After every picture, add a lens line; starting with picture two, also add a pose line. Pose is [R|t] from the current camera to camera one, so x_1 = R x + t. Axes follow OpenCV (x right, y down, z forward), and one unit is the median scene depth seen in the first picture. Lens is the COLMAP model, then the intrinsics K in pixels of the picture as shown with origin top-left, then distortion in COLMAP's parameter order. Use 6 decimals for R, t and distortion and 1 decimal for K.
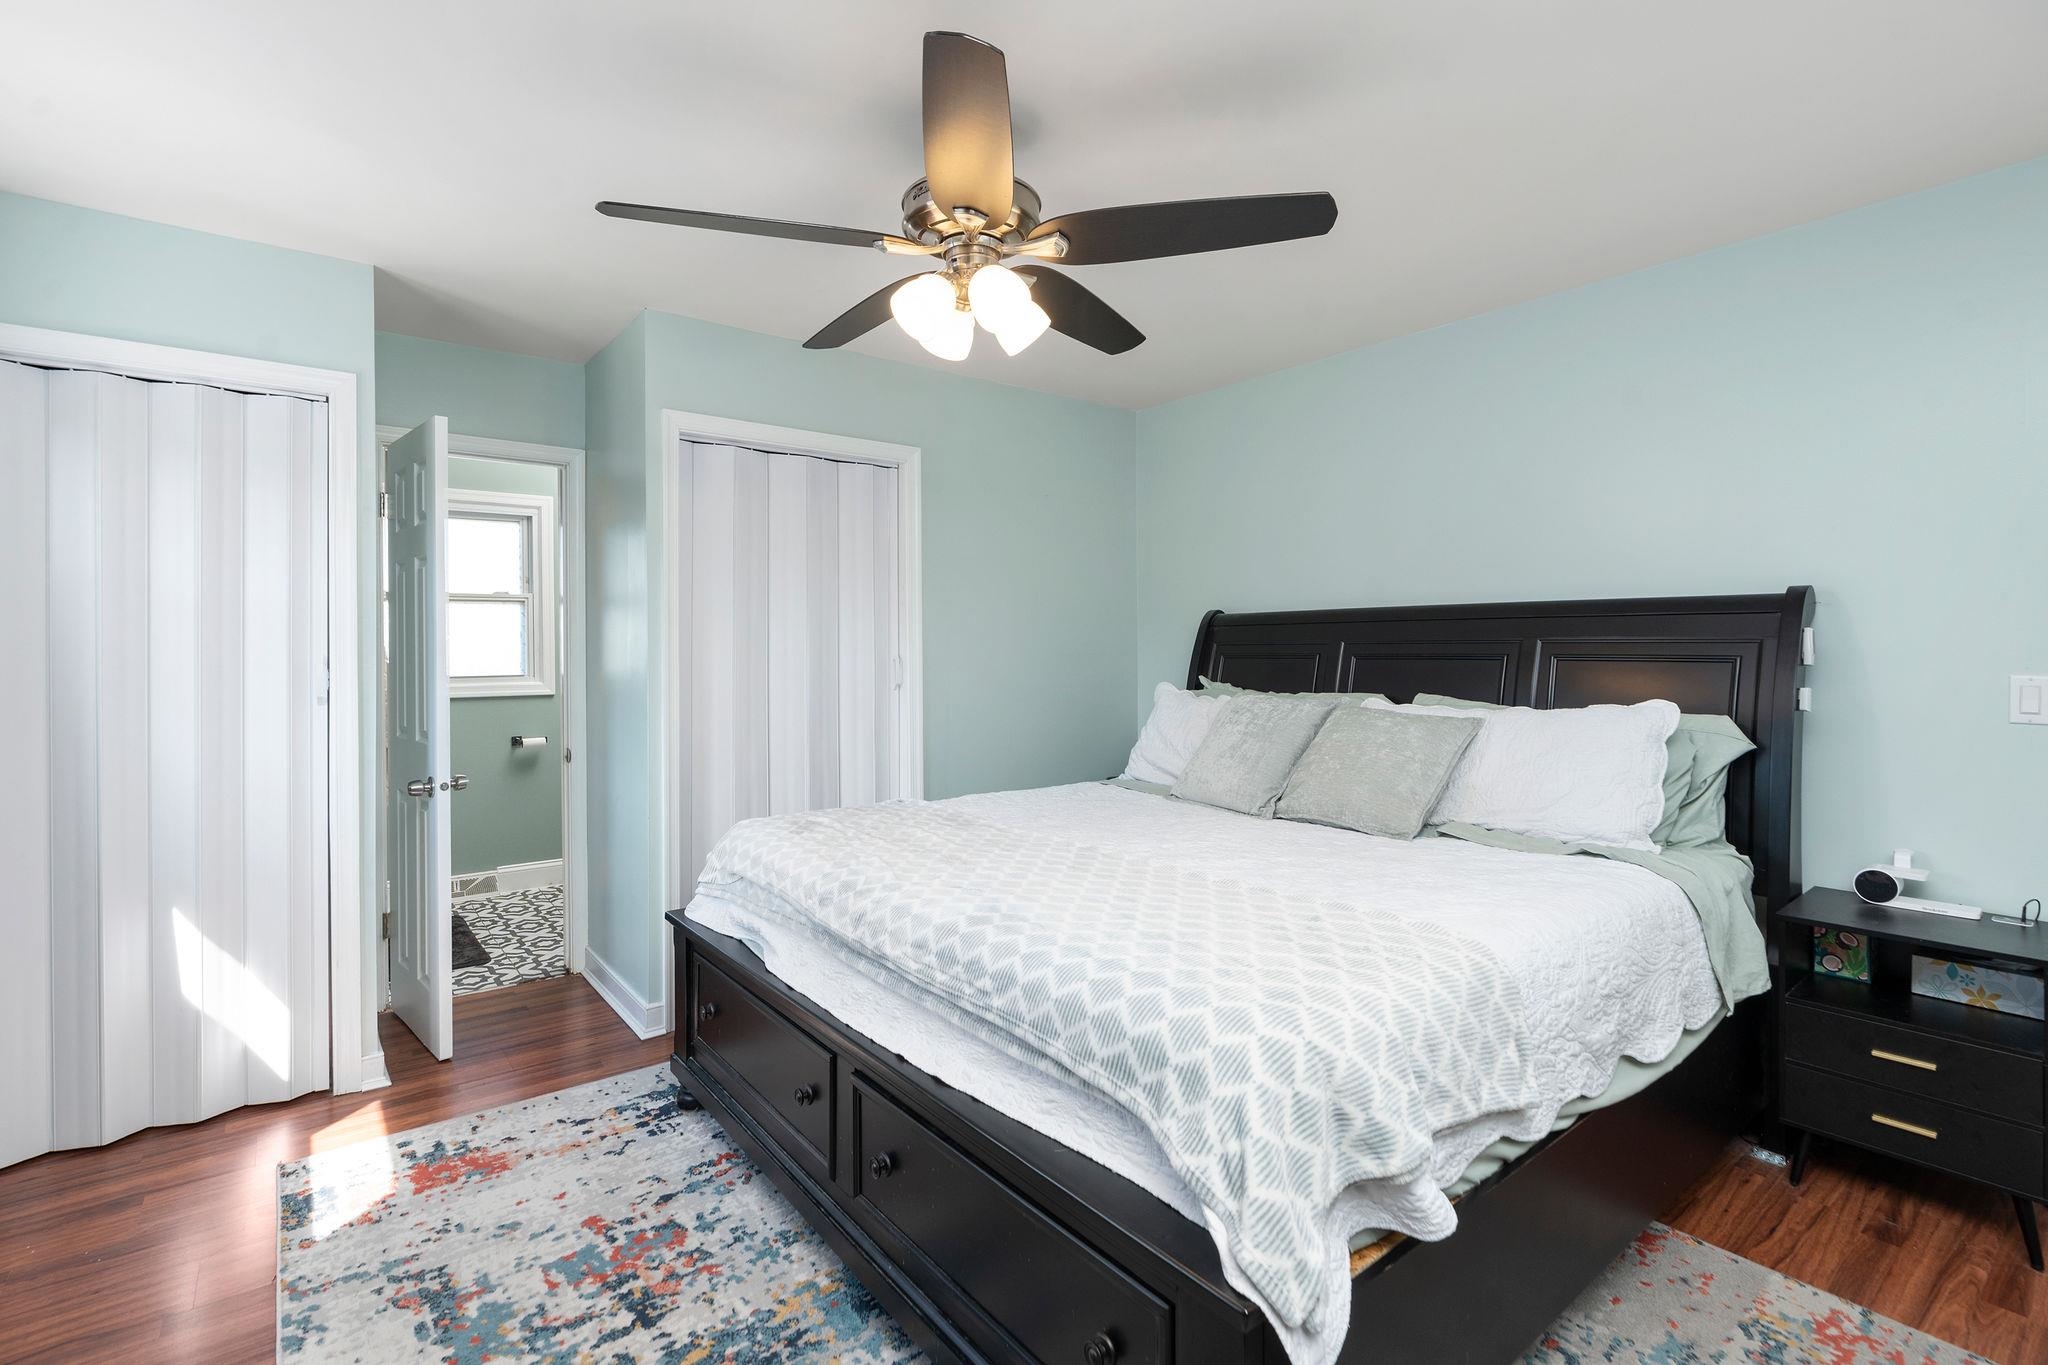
lens RADIAL K [[929.6, 0, 1024.8], [0, 929.6, 671.7], [0, 0, 1]] dist [-0.011252, 0.001733]
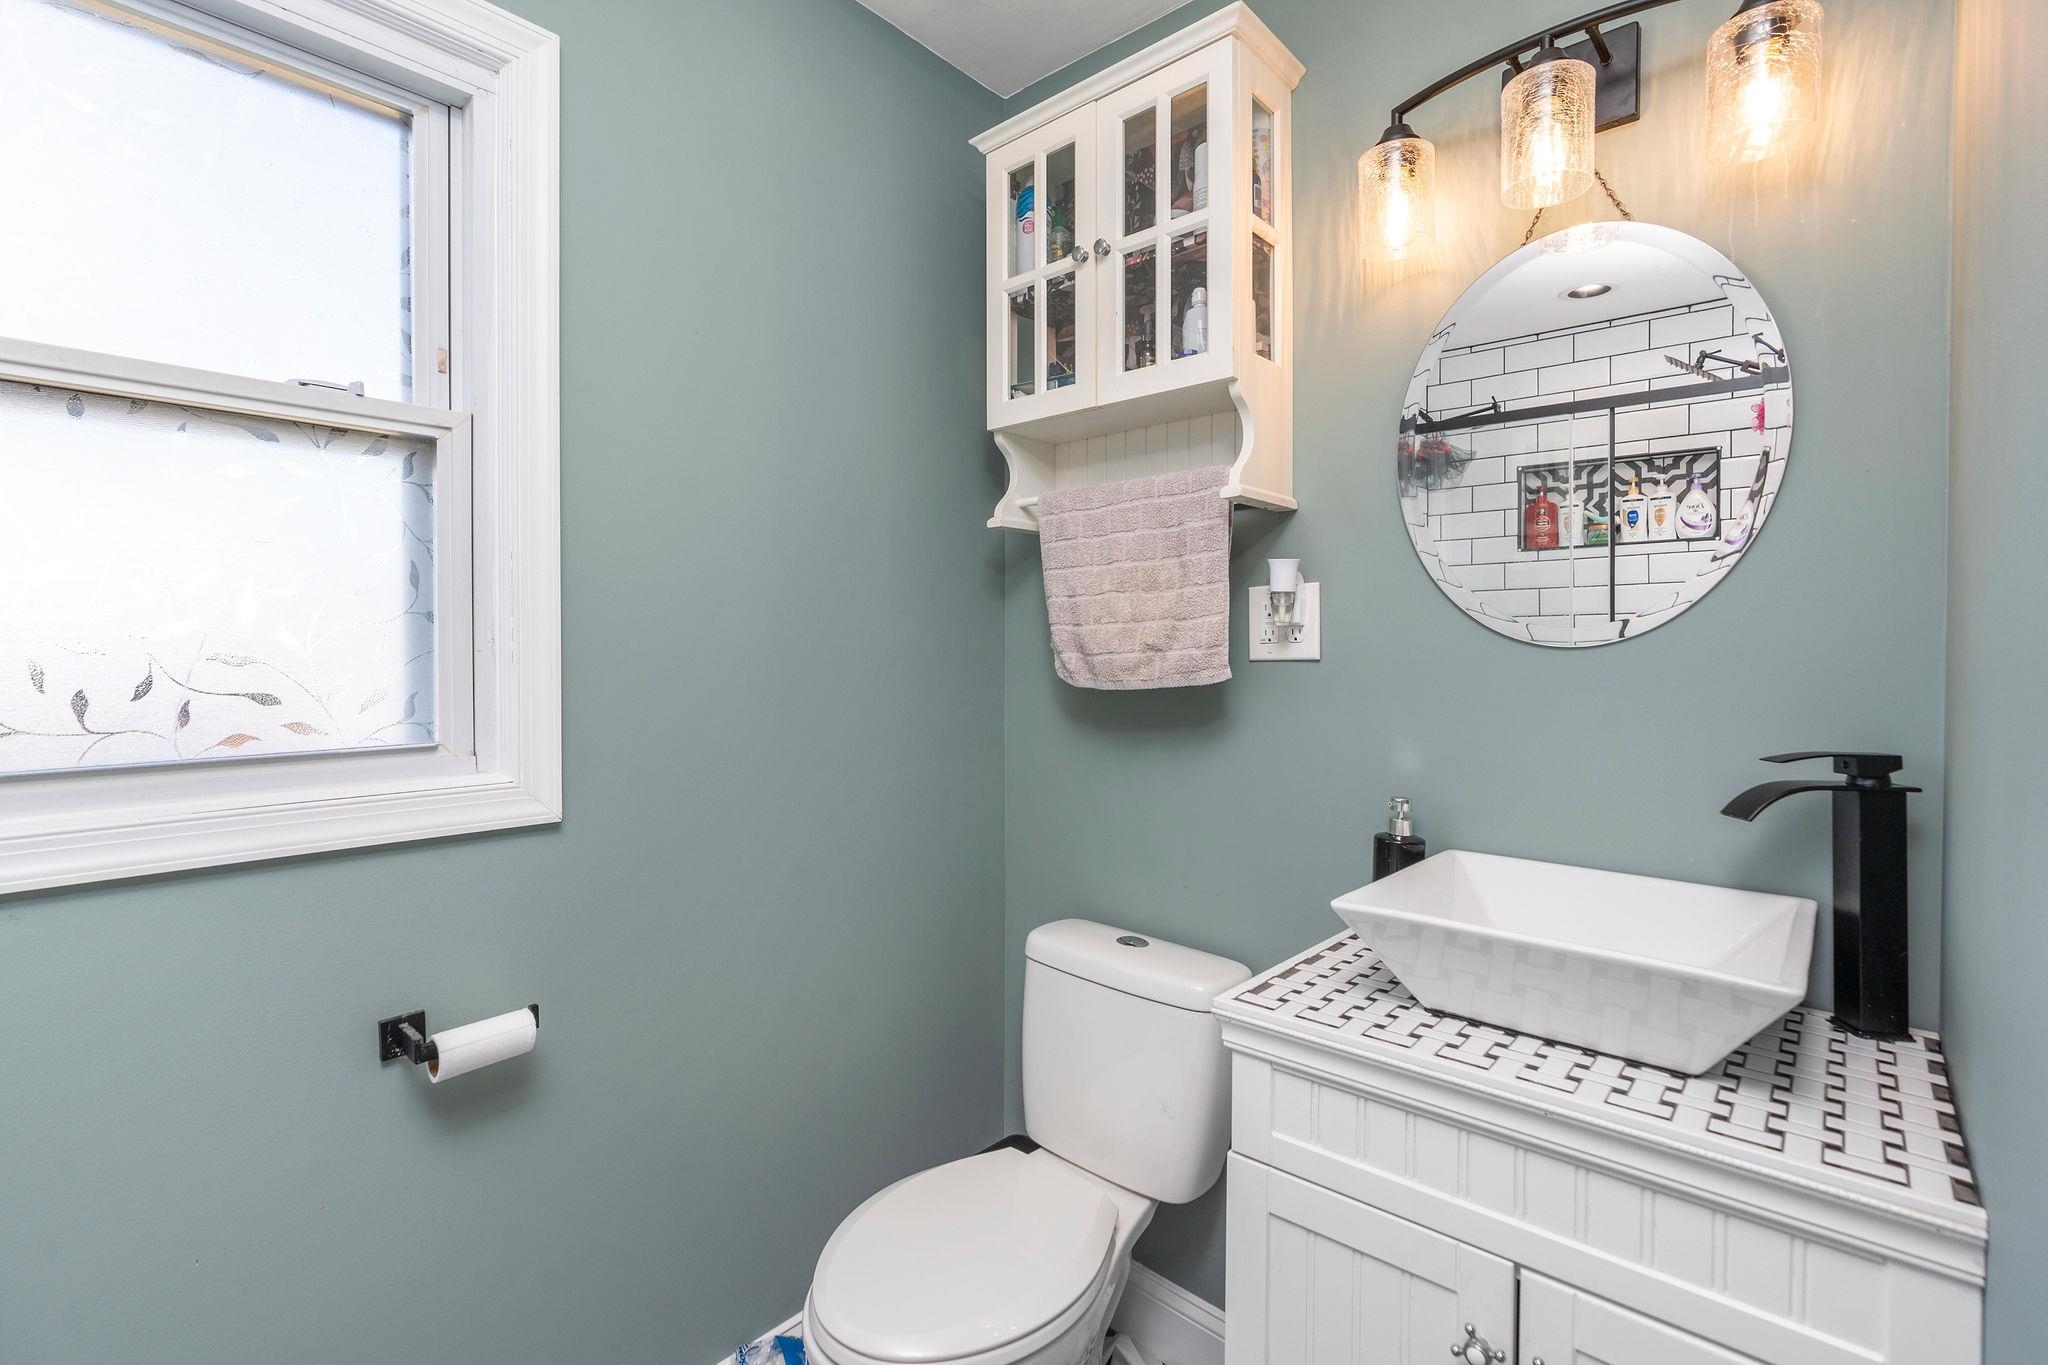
lens RADIAL K [[929.6, 0, 1023.0], [0, 929.6, 672.5], [0, 0, 1]] dist [-0.011252, 0.001733]
pose [[0.985606, -0.003595, 0.169023, -0.435614], [0.003367, 0.999993, 0.001636, -0.015528], [-0.169028, -0.001043, 0.985611, 0.748654]]
